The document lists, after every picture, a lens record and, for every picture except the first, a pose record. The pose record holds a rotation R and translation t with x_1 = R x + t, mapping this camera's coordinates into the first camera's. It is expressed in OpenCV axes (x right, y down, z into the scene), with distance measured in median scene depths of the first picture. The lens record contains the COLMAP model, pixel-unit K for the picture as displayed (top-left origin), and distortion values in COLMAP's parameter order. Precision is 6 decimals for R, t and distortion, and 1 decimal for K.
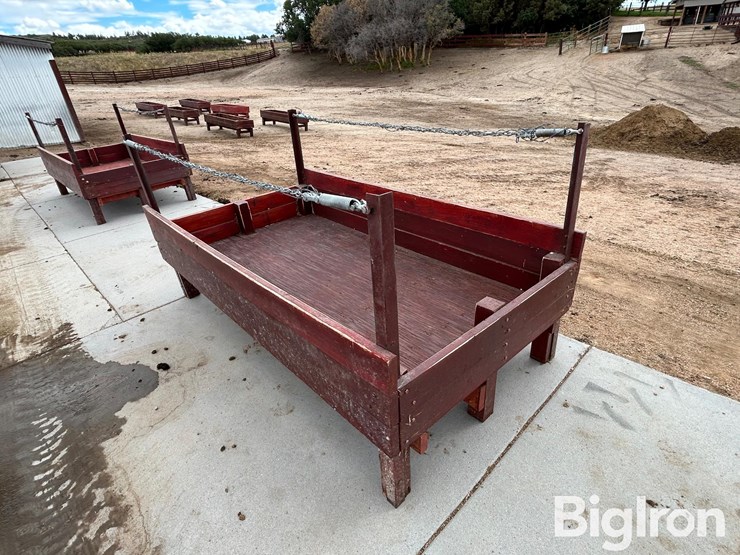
lens RADIAL K [[400.5, 0, 370.3], [0, 400.5, 277.6], [0, 0, 1]] dist [-0.012150, 0.008939]
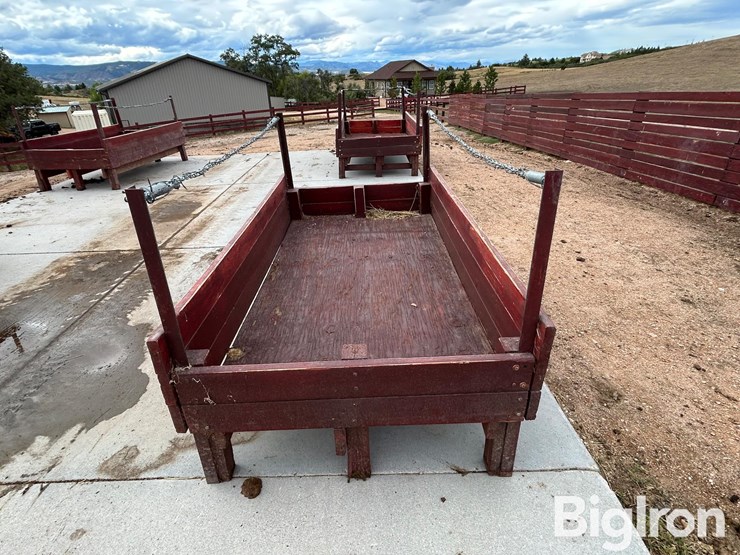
lens RADIAL K [[400.5, 0, 370.2], [0, 400.5, 278.5], [0, 0, 1]] dist [-0.012150, 0.008939]
pose [[-0.723556, -0.228778, 0.651251, -0.197673], [0.402929, 0.626071, 0.667596, -0.002181], [-0.560460, 0.745450, -0.360816, 0.037412]]
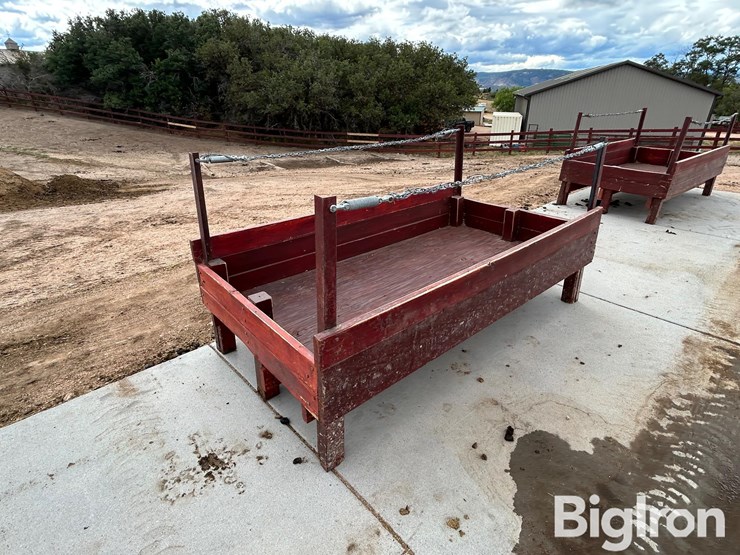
lens RADIAL K [[400.5, 0, 369.9], [0, 400.5, 276.7], [0, 0, 1]] dist [-0.012150, 0.008939]
pose [[0.020208, -0.361151, 0.932288, -0.108535], [0.482033, 0.820463, 0.307384, -0.039480], [-0.875920, 0.443182, 0.190667, 0.088961]]
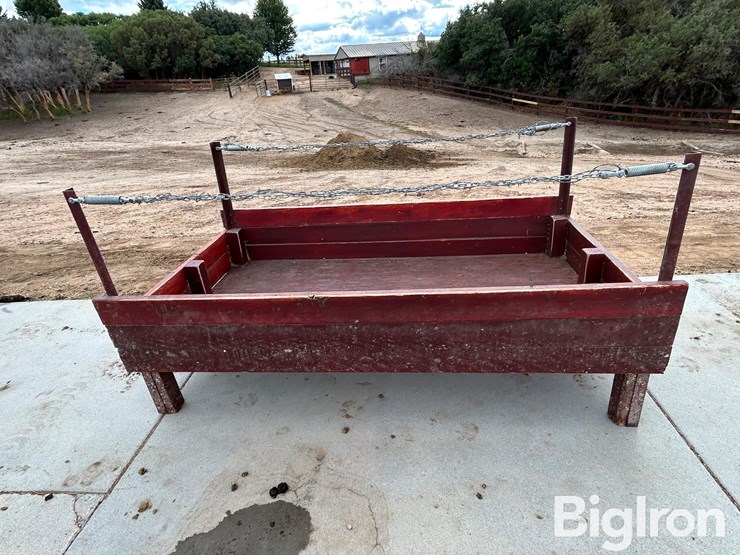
lens RADIAL K [[400.5, 0, 370.2], [0, 400.5, 276.2], [0, 0, 1]] dist [-0.012150, 0.008939]
pose [[0.738748, -0.283214, 0.611589, -0.067578], [0.338938, 0.940447, 0.026092, -0.008893], [-0.582556, 0.188016, 0.790746, 0.026136]]
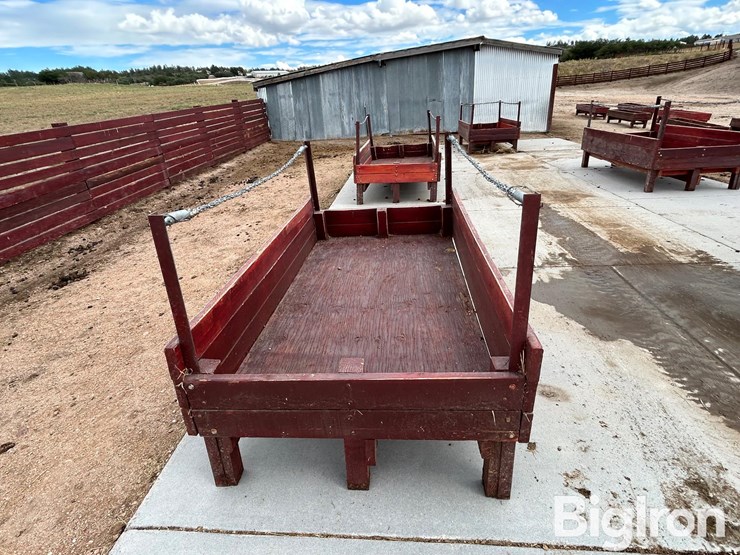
lens RADIAL K [[400.5, 0, 369.8], [0, 400.5, 277.8], [0, 0, 1]] dist [-0.012150, 0.008939]
pose [[0.661381, 0.334687, -0.671238, -0.064840], [-0.344450, 0.930504, 0.124568, 0.046063], [0.666280, 0.148821, 0.730700, -0.073715]]
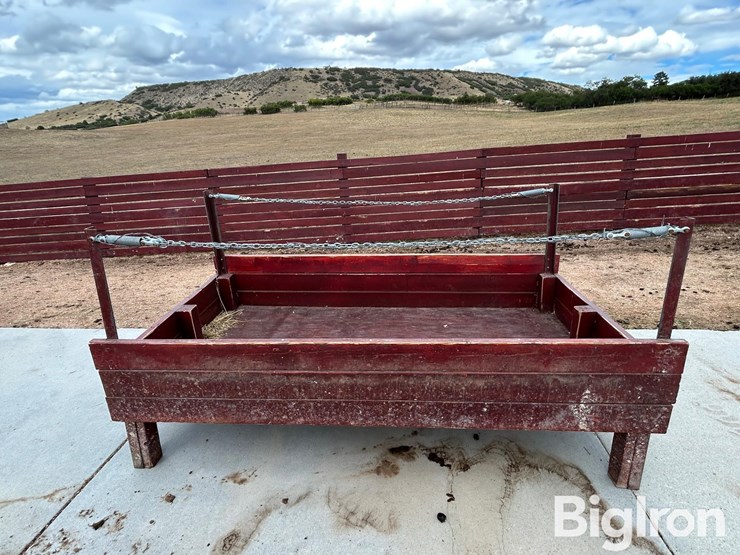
lens RADIAL K [[400.5, 0, 370.0], [0, 400.5, 278.5], [0, 0, 1]] dist [-0.012150, 0.008939]
pose [[-0.740944, 0.307380, -0.597092, -0.079700], [-0.246606, 0.702456, 0.667639, -0.010352], [0.624650, 0.641930, -0.444679, 0.031393]]
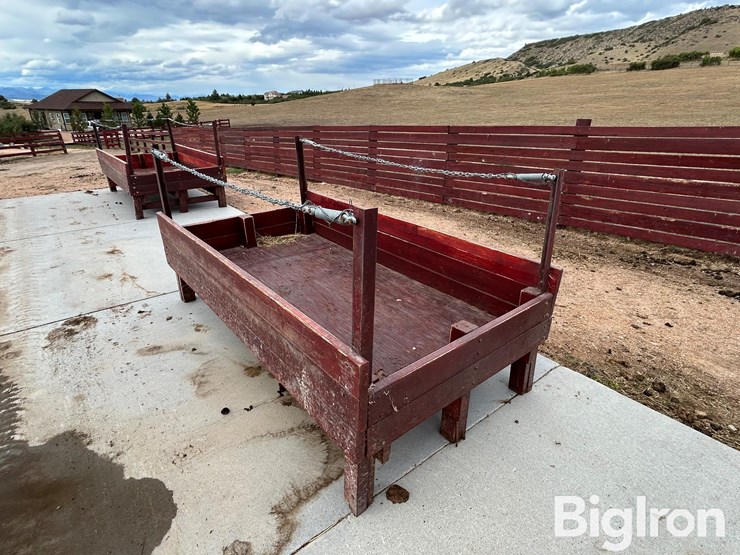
lens RADIAL K [[400.5, 0, 366.3], [0, 400.5, 278.1], [0, 0, 1]] dist [-0.012150, 0.008939]
pose [[-0.993818, 0.022632, 0.108689, -0.153621], [0.099698, 0.612649, 0.784042, -0.019548], [-0.048844, 0.790031, -0.611118, 0.061792]]
